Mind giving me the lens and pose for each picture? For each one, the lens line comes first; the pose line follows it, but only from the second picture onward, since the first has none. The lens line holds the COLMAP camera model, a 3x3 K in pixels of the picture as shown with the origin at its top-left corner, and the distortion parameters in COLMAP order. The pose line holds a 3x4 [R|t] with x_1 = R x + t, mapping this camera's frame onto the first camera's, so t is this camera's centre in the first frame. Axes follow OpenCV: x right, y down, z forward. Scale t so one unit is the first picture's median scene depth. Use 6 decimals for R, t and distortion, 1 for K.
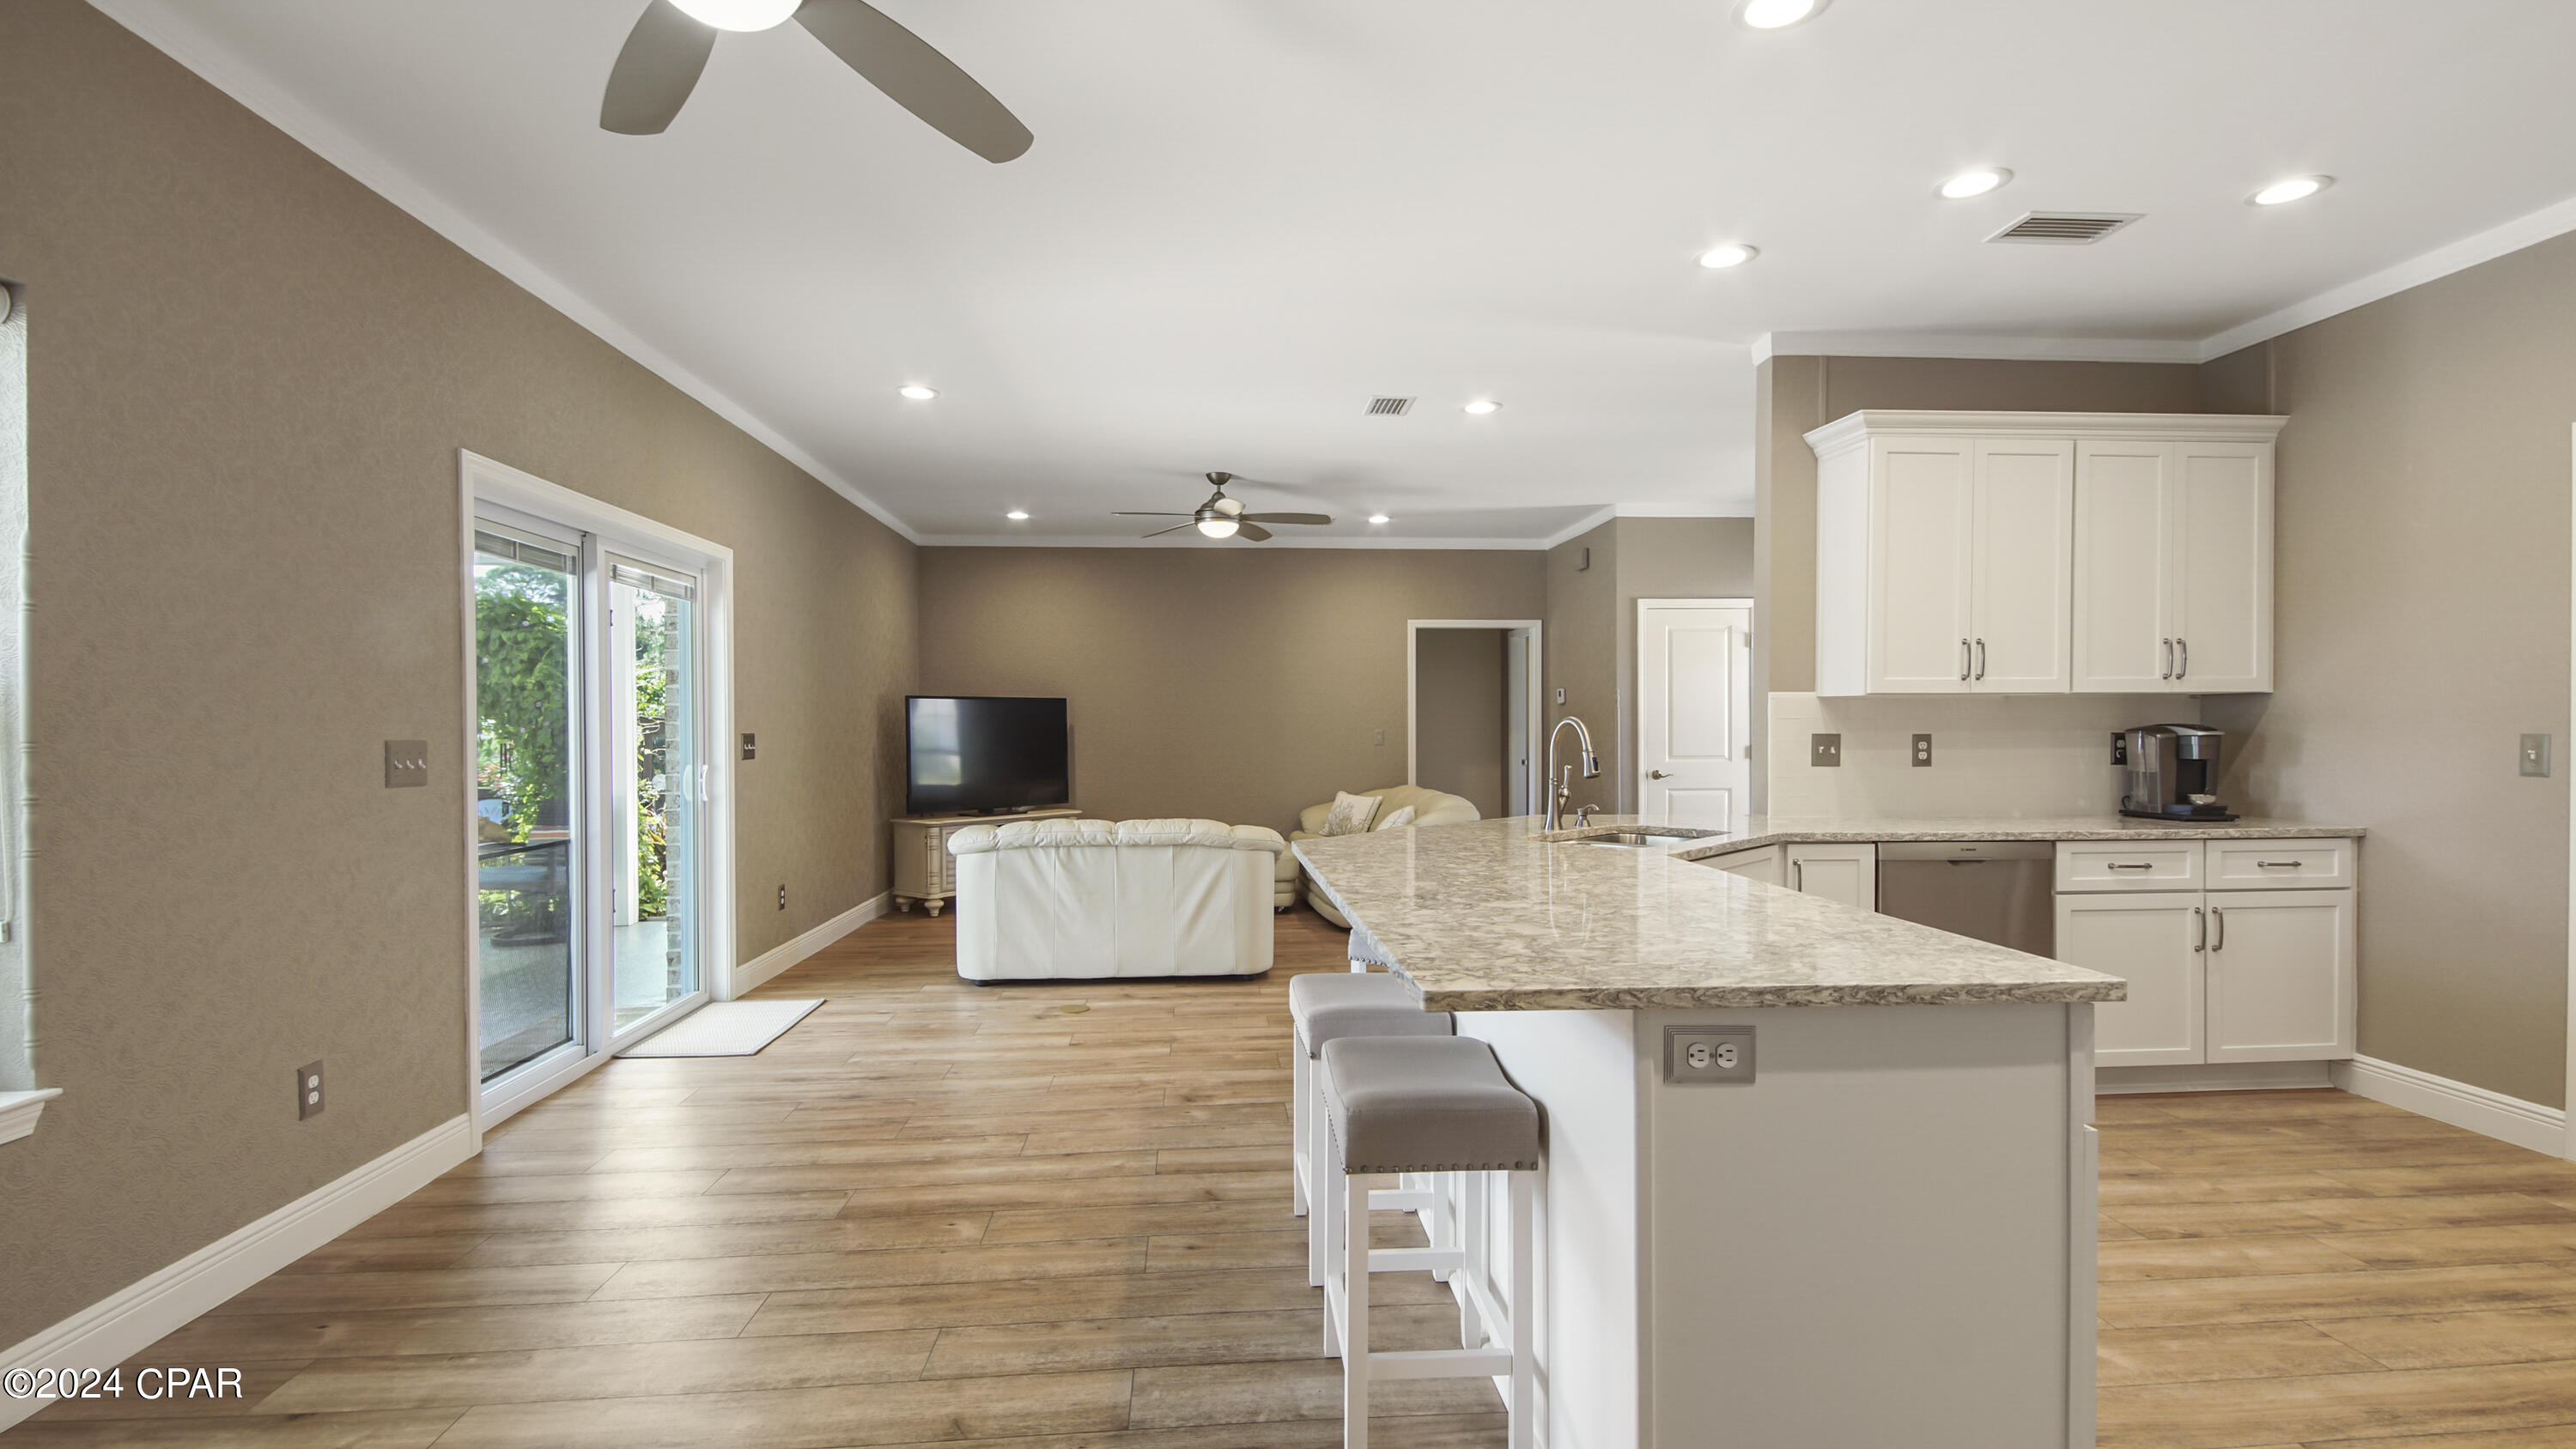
lens RADIAL K [[1141.2, 0, 1278.5], [0, 1141.2, 737.4], [0, 0, 1]] dist [0.033940, -0.017552]
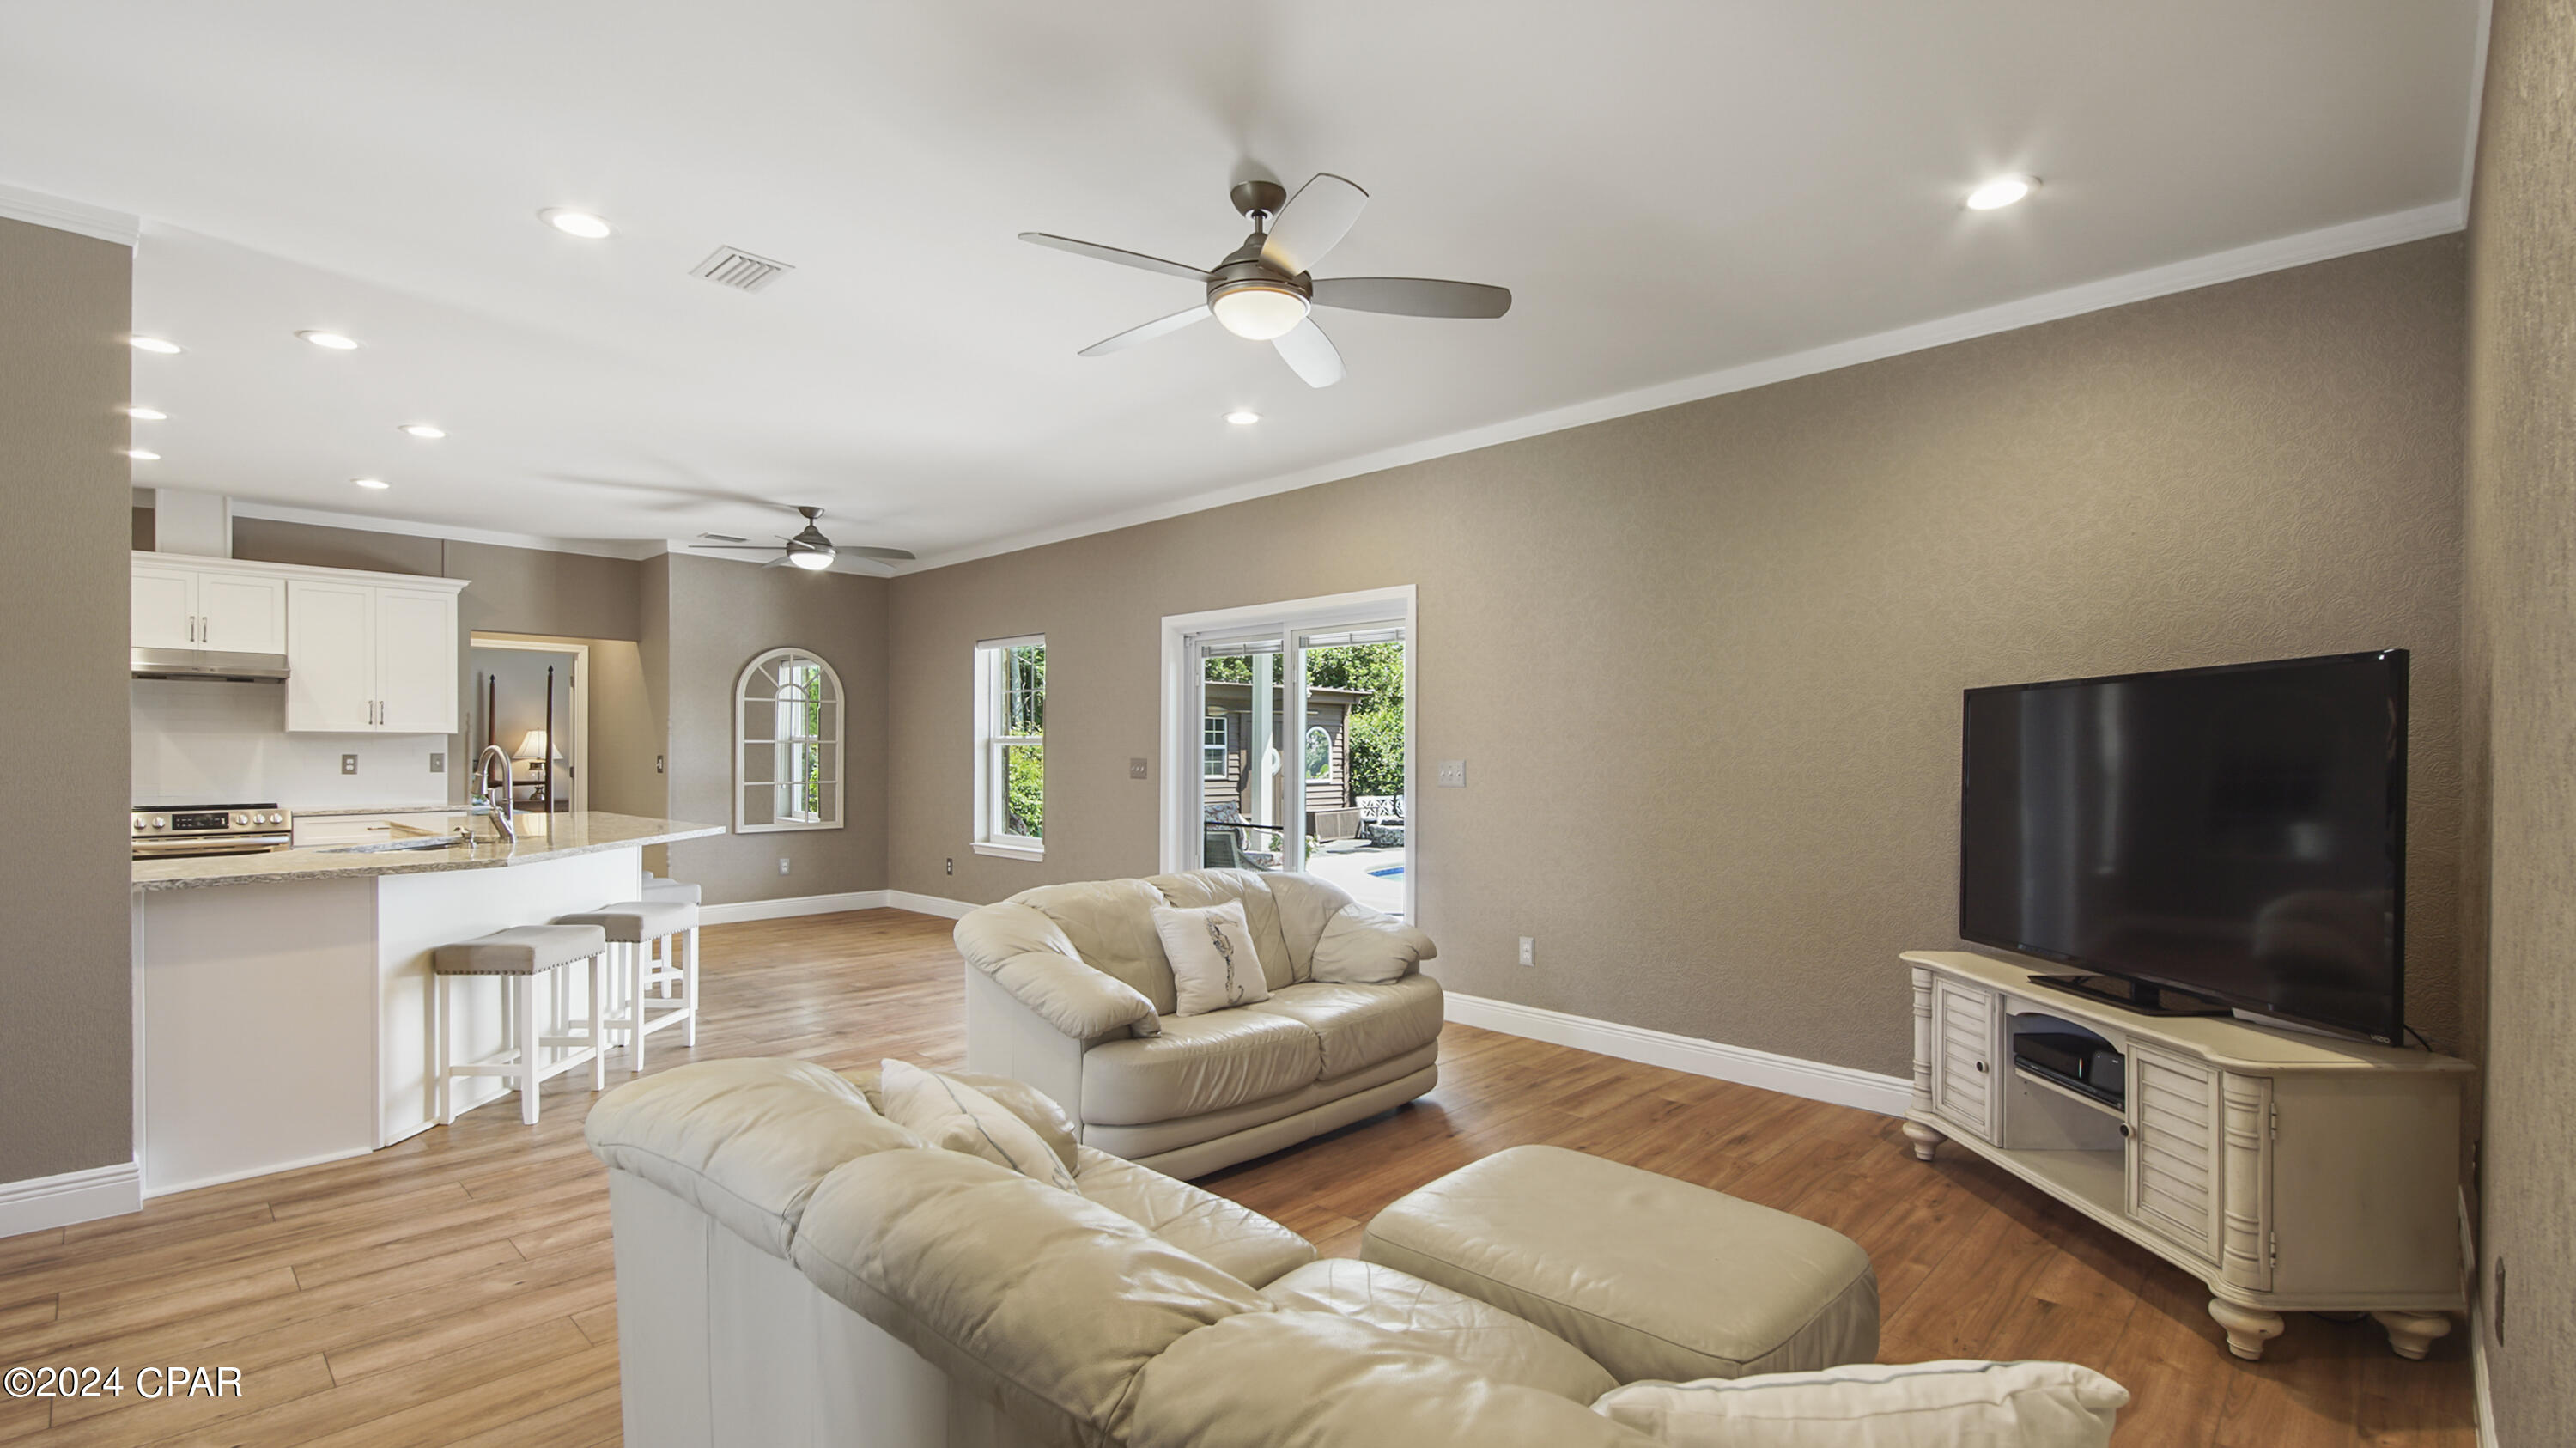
lens RADIAL K [[1141.5, 0, 1283.5], [0, 1141.5, 753.8], [0, 0, 1]] dist [0.033940, -0.017552]
pose [[-0.746347, 0.004384, -0.665542, 0.407751], [-0.007519, 0.999859, 0.015018, -0.031190], [0.665514, 0.016213, -0.746209, 2.171583]]
